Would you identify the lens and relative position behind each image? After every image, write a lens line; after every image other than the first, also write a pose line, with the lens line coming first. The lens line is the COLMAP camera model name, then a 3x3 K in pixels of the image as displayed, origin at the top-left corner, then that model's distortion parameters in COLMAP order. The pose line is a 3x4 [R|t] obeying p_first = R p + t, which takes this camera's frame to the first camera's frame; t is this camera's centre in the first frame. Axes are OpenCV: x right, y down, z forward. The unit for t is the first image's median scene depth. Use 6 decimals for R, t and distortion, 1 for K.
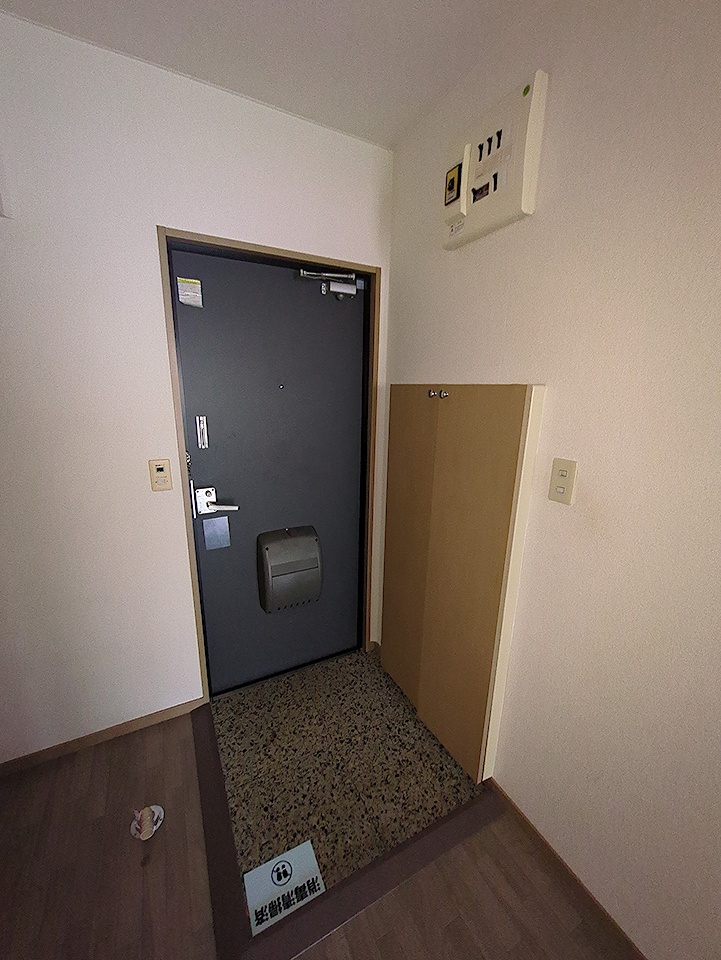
lens RADIAL K [[373.8, 0, 360.7], [0, 373.8, 480.5], [0, 0, 1]] dist [0.002098, -0.000081]
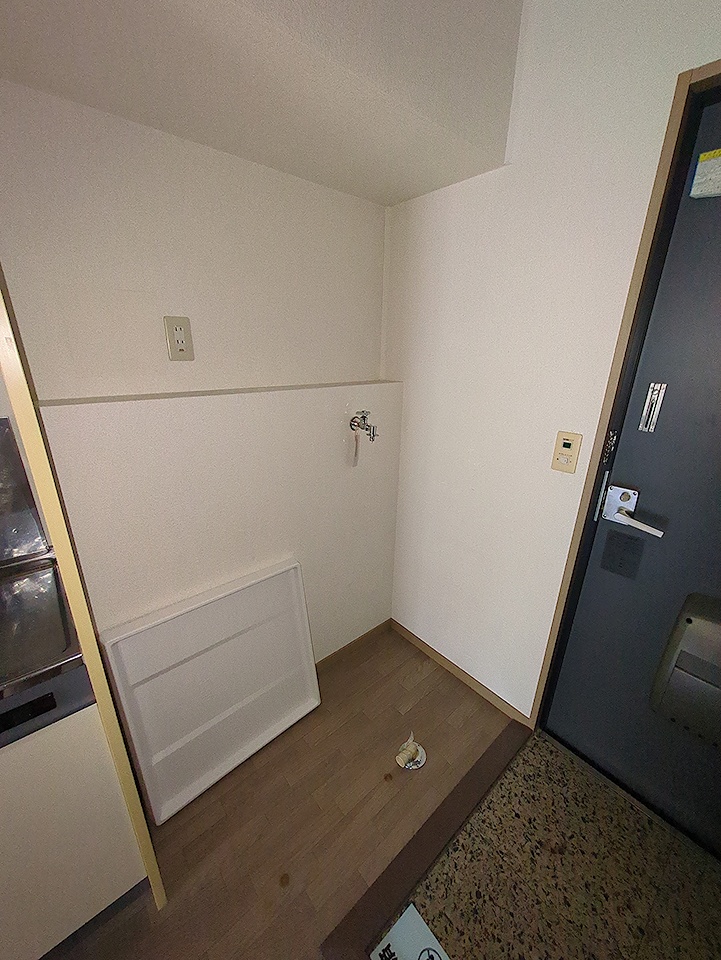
lens RADIAL K [[373.8, 0, 360.7], [0, 373.8, 483.9], [0, 0, 1]] dist [0.002098, -0.000081]
pose [[0.228650, 0.314832, -0.921195, 0.115745], [-0.253155, 0.932937, 0.256010, -0.041539], [0.940017, 0.174669, 0.293018, 0.336171]]
